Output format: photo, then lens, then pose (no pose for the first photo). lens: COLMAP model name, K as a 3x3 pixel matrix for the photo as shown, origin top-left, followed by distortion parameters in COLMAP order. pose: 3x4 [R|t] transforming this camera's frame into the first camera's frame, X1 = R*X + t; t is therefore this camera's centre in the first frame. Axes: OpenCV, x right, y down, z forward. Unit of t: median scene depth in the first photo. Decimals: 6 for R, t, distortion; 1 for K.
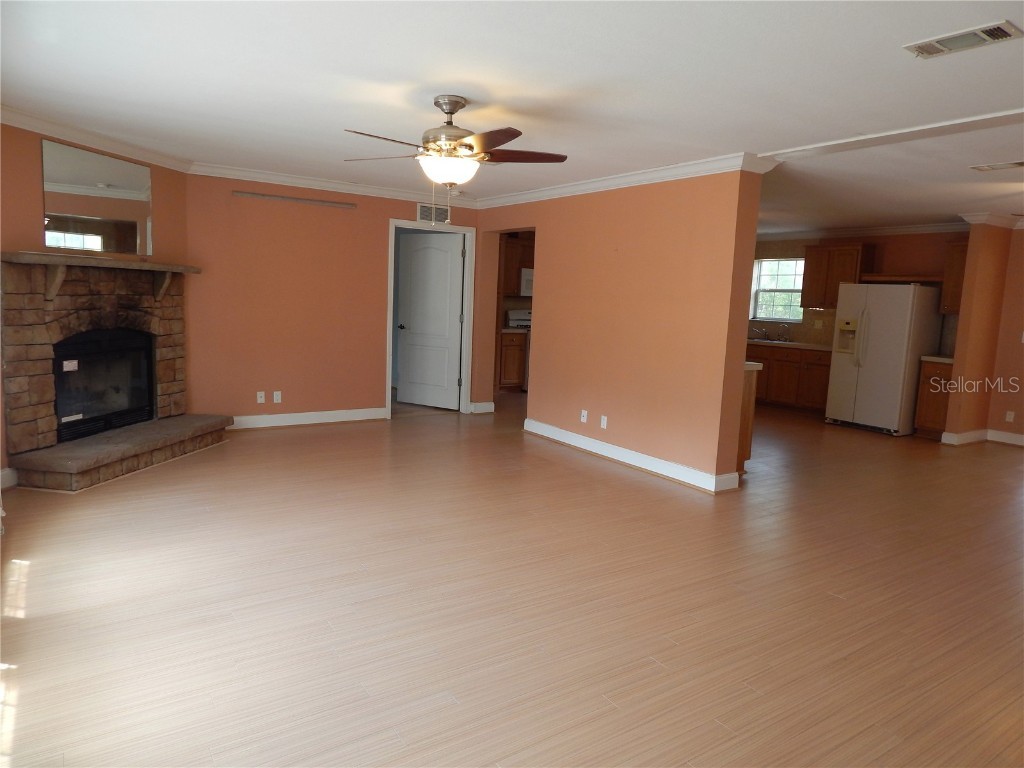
lens RADIAL K [[676.6, 0, 511.4], [0, 676.6, 383.2], [0, 0, 1]] dist [0.003856, -0.000317]
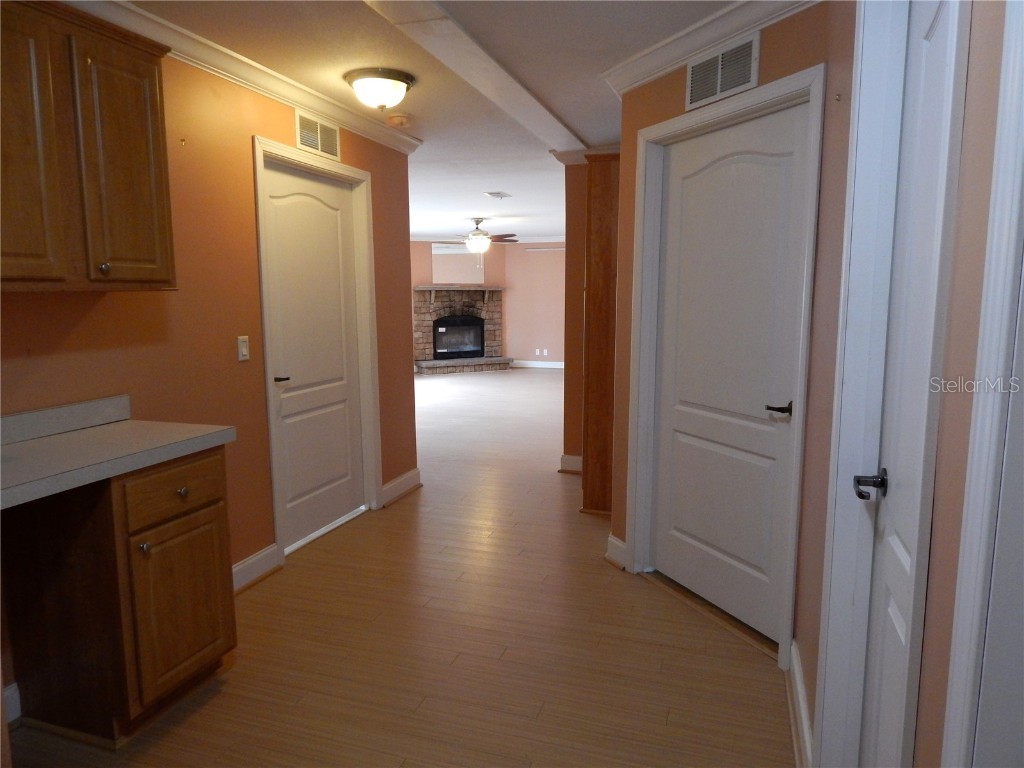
lens RADIAL K [[676.6, 0, 511.5], [0, 676.6, 384.7], [0, 0, 1]] dist [0.003856, -0.000317]
pose [[0.608688, 0.058511, -0.791250, 1.357549], [-0.072303, 0.997218, 0.018121, 0.102091], [0.790109, 0.046179, 0.611225, -0.293795]]
